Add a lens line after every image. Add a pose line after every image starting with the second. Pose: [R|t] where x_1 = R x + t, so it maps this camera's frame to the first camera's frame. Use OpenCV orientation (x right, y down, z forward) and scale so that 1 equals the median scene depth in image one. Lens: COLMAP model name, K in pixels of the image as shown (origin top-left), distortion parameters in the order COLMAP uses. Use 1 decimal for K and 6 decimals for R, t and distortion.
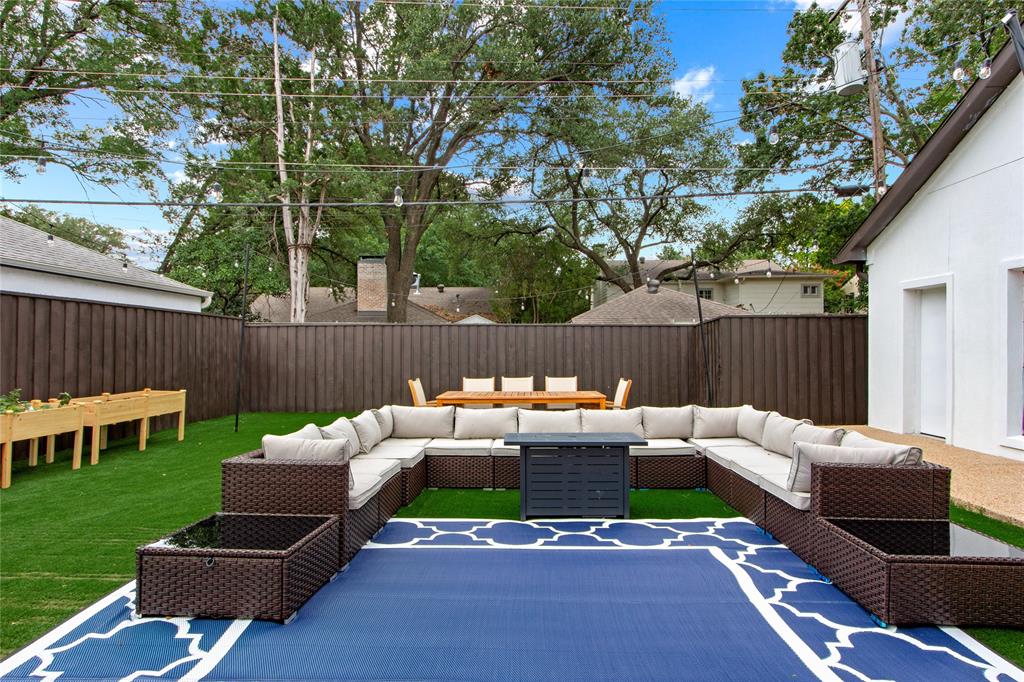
lens RADIAL K [[570.8, 0, 514.2], [0, 570.8, 340.0], [0, 0, 1]] dist [-0.010879, 0.008109]
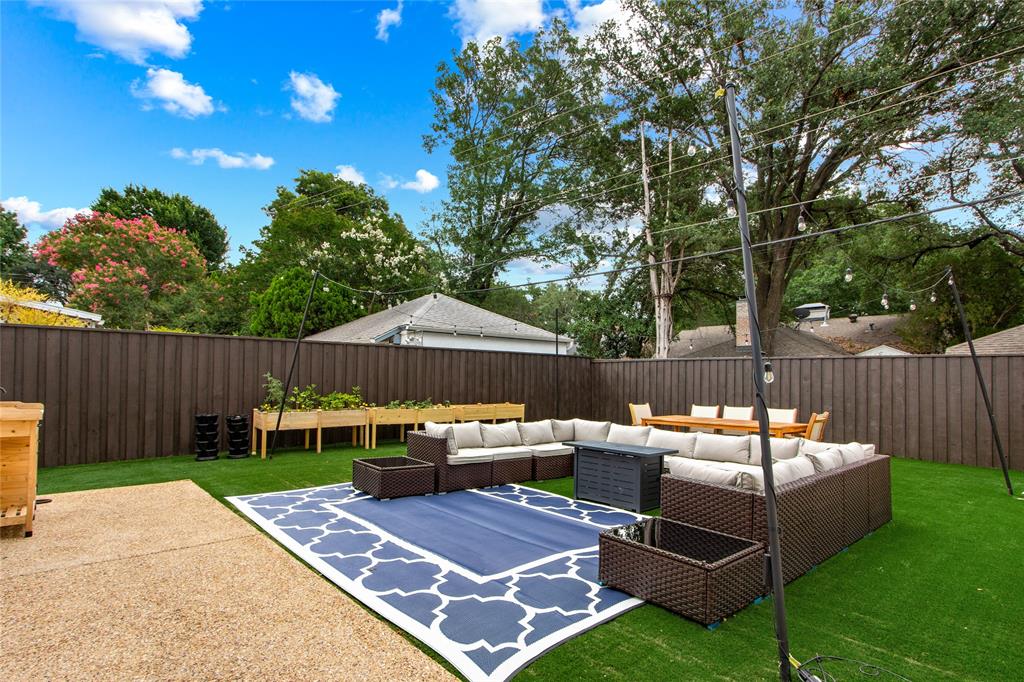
lens RADIAL K [[531.1, 0, 508.5], [0, 531.1, 338.9], [0, 0, 1]] dist [-0.003220, 0.005343]
pose [[0.667517, -0.046059, -0.743169, 0.463697], [-0.002343, 0.997950, -0.063954, 0.002057], [0.744591, 0.044432, 0.666041, -0.006794]]
